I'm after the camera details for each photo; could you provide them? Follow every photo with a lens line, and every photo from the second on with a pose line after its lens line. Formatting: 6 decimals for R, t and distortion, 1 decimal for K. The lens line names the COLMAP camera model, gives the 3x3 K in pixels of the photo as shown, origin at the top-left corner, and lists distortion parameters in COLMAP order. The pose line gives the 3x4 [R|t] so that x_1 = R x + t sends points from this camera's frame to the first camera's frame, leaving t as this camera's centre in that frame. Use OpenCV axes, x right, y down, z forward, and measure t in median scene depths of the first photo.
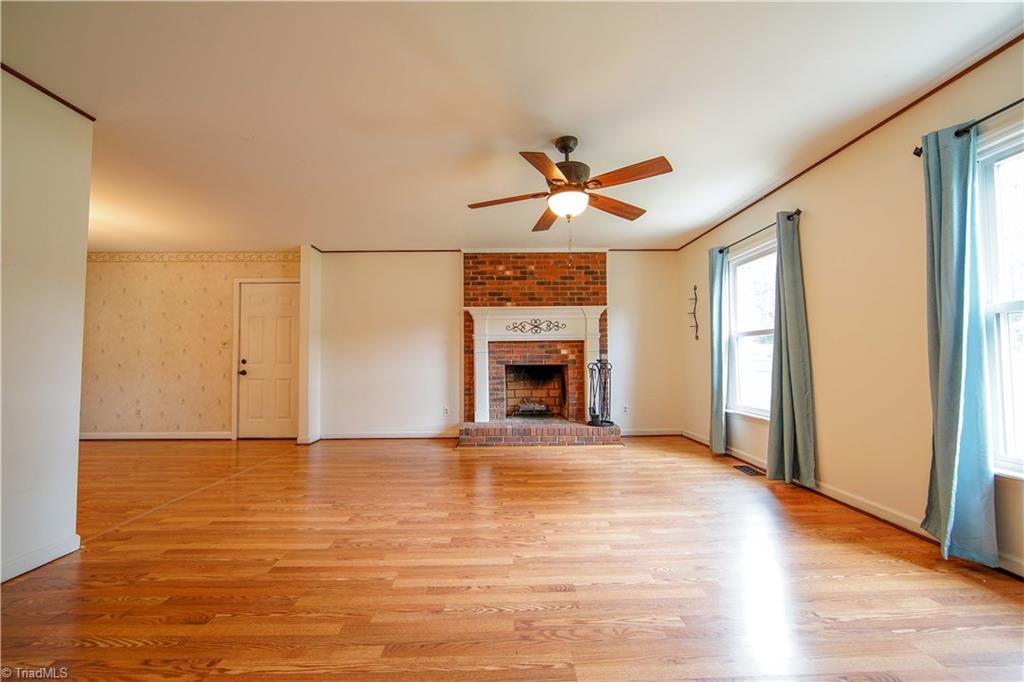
lens RADIAL K [[409.8, 0, 511.2], [0, 409.8, 344.7], [0, 0, 1]] dist [-0.003347, 0.000163]
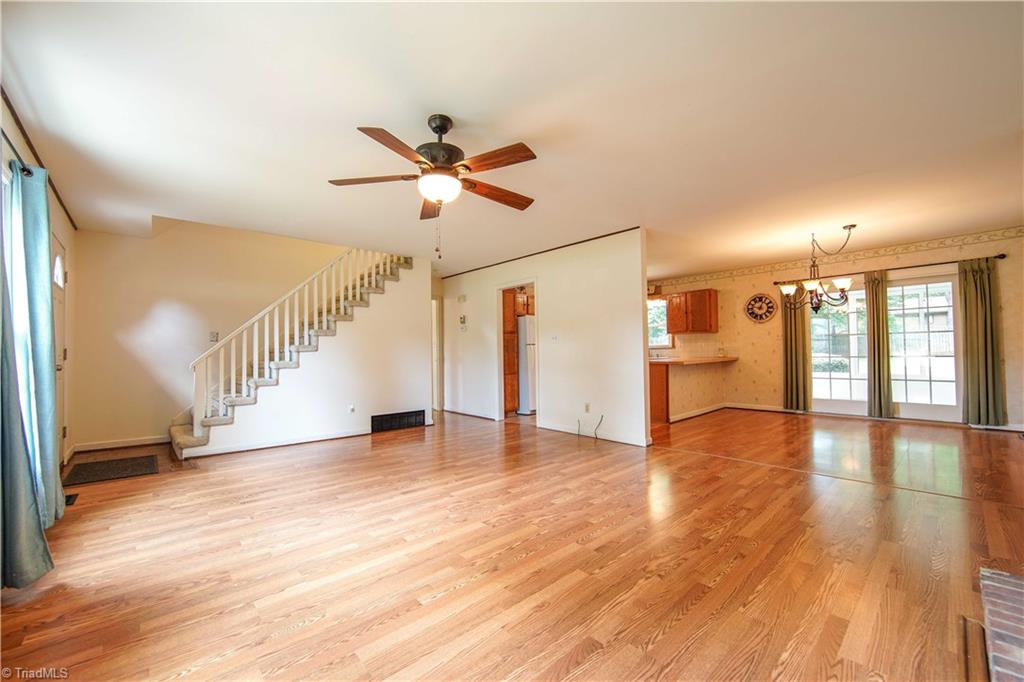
lens RADIAL K [[409.8, 0, 517.9], [0, 409.8, 346.3], [0, 0, 1]] dist [-0.003347, 0.000163]
pose [[-0.744977, 0.005126, -0.667070, 0.720762], [0.039467, 0.998558, -0.036403, 0.057198], [0.665922, -0.053446, -0.744105, 2.047519]]
